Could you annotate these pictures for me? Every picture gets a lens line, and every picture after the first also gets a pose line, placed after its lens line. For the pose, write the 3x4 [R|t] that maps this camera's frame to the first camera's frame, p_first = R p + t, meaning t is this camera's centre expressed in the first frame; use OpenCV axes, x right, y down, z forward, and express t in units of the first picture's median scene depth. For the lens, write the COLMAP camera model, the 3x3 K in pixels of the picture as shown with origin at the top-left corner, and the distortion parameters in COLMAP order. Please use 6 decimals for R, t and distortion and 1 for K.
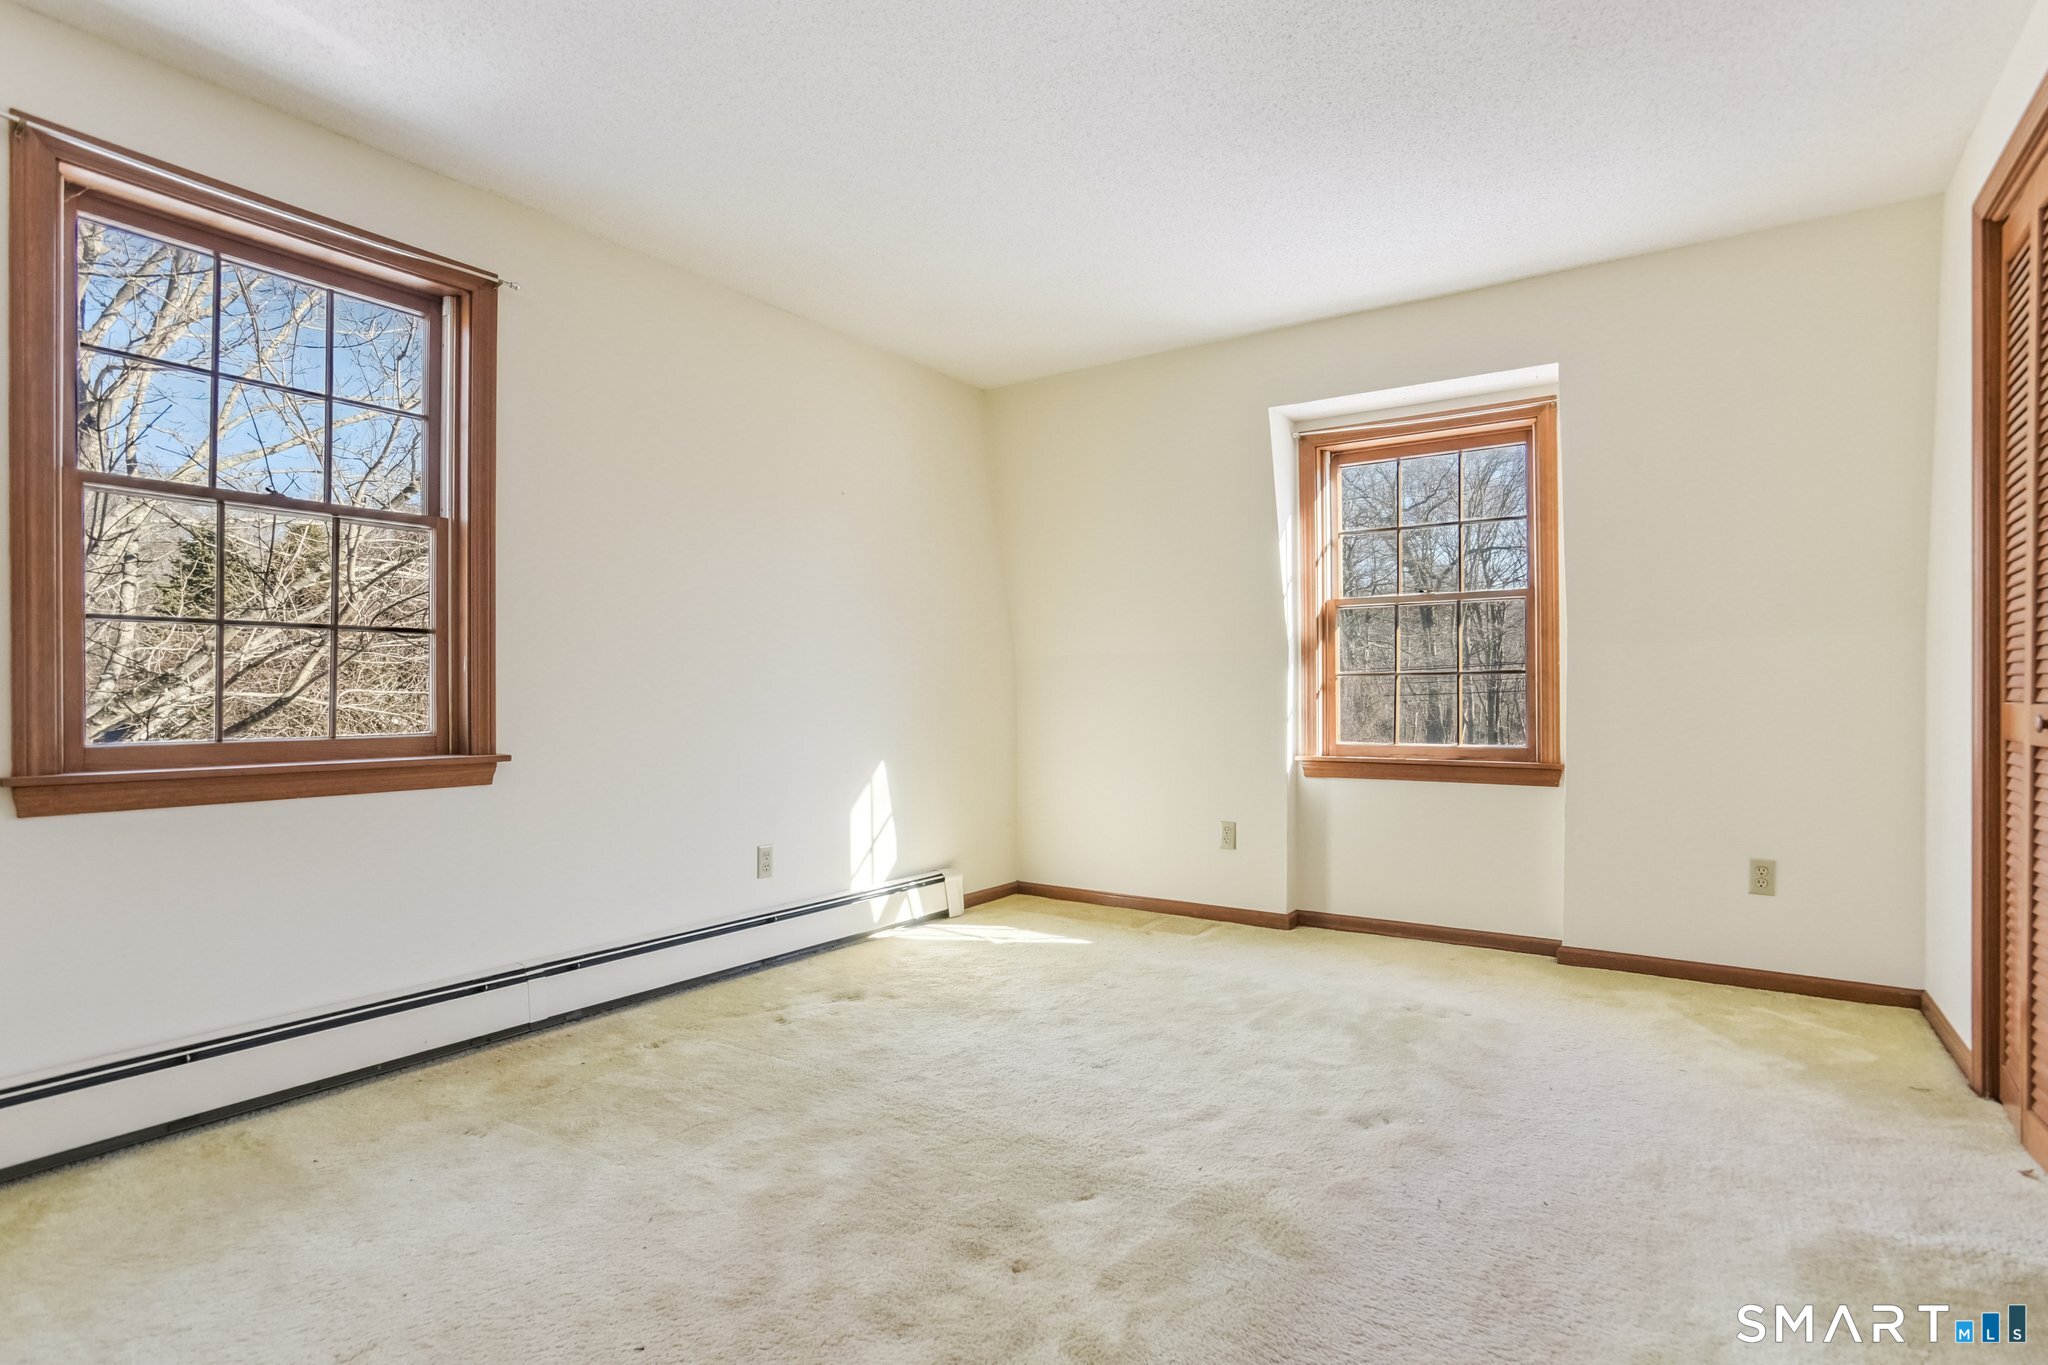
lens RADIAL K [[996.5, 0, 1030.6], [0, 996.5, 681.6], [0, 0, 1]] dist [-0.059089, 0.025470]
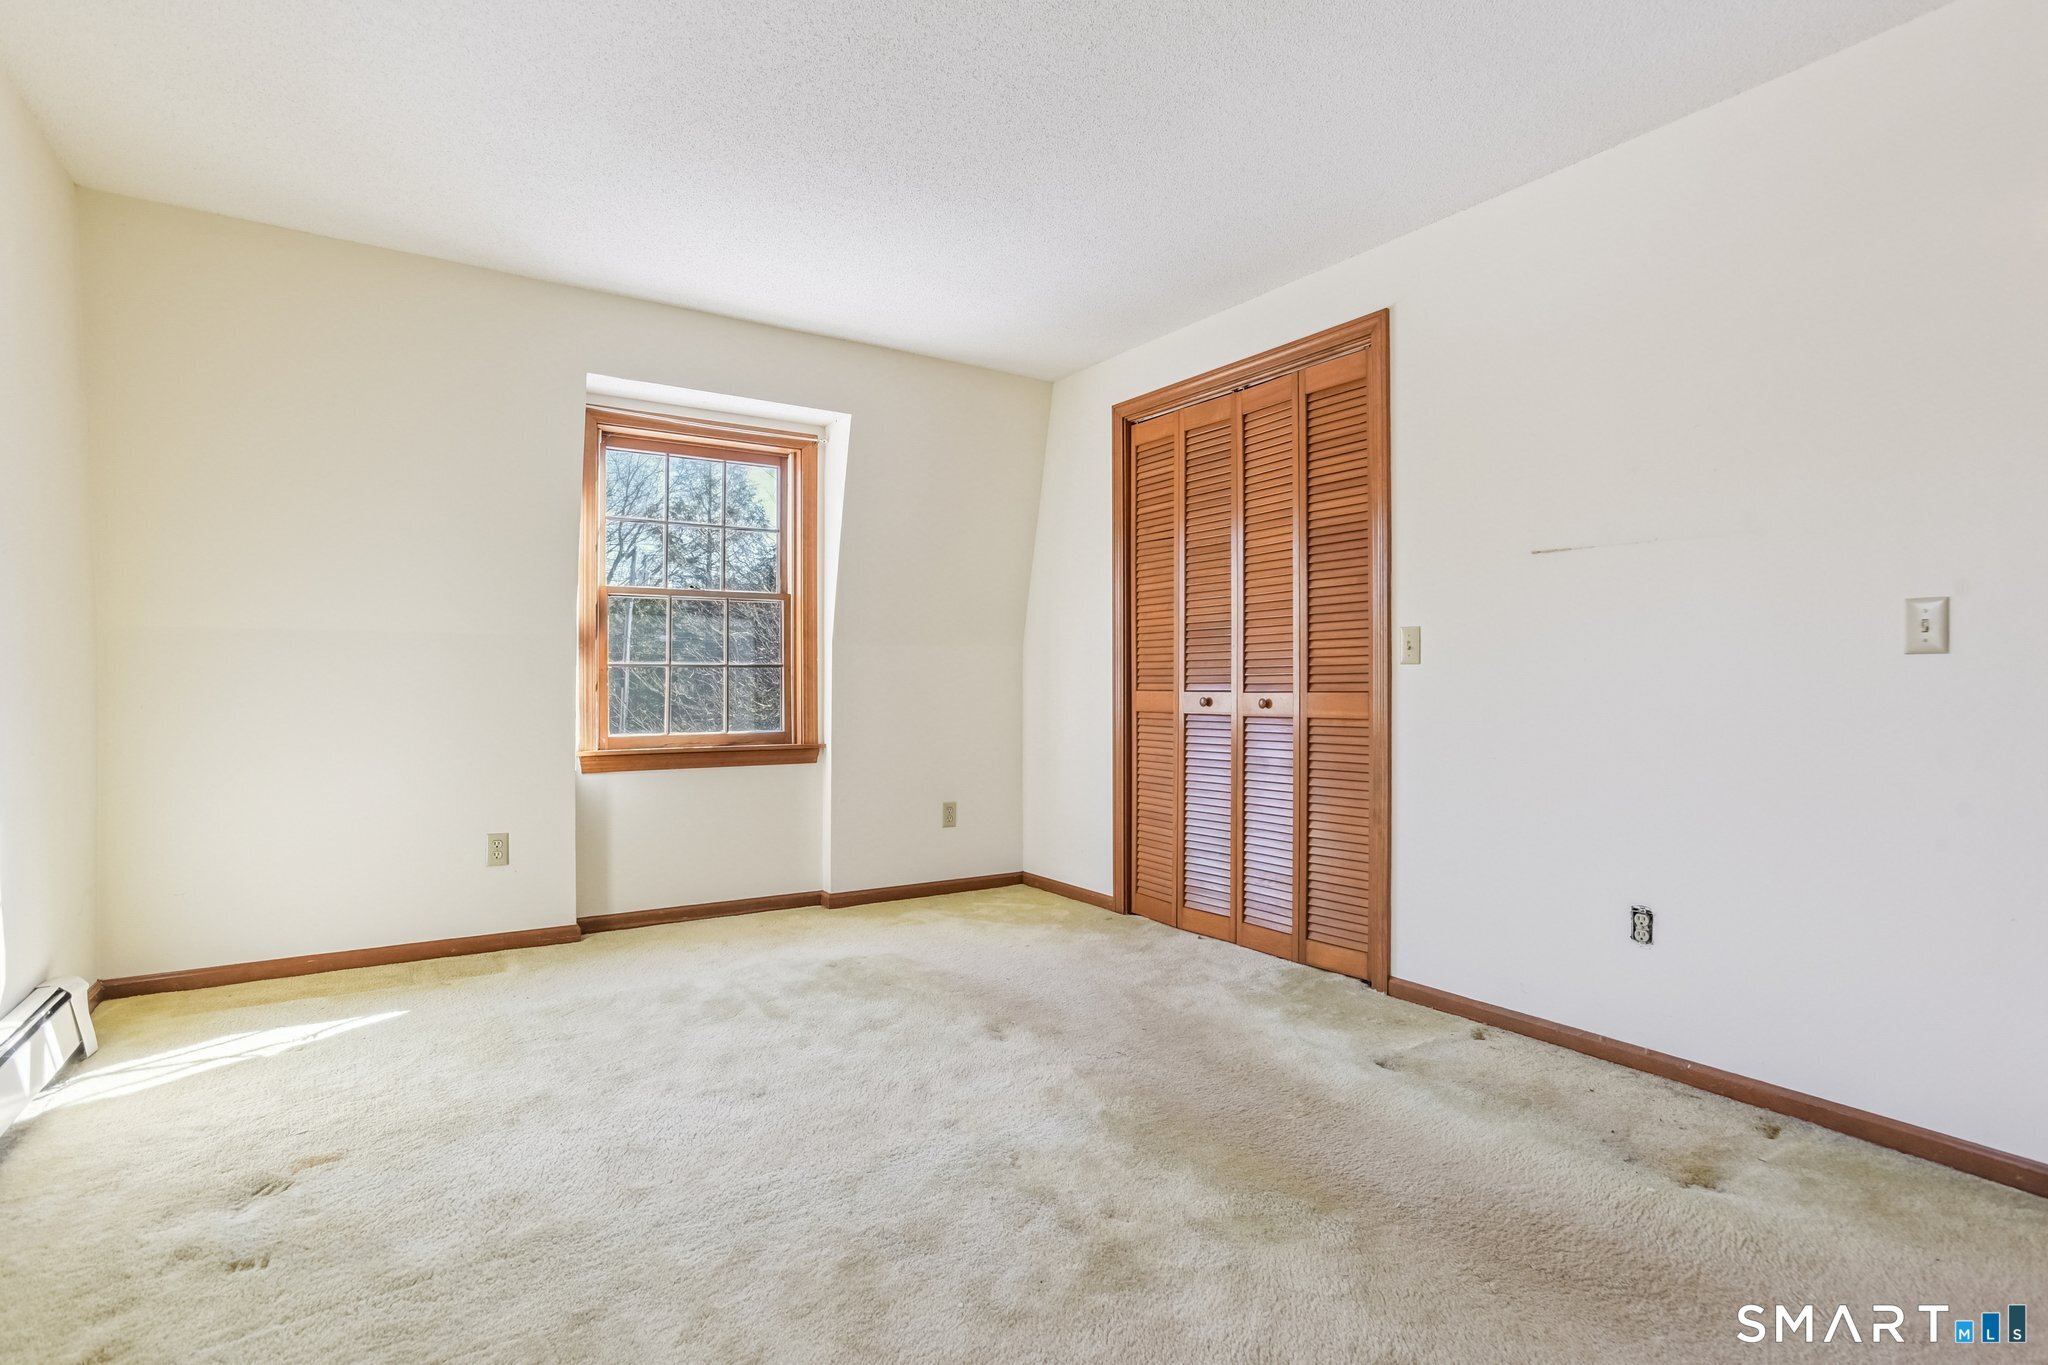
lens RADIAL K [[996.5, 0, 1030.6], [0, 996.5, 681.6], [0, 0, 1]] dist [-0.059089, 0.025470]
pose [[0.375759, 0.002264, 0.926715, -0.491290], [-0.014357, 0.999891, 0.003378, 0.000778], [-0.926606, -0.014574, 0.375751, 0.311538]]
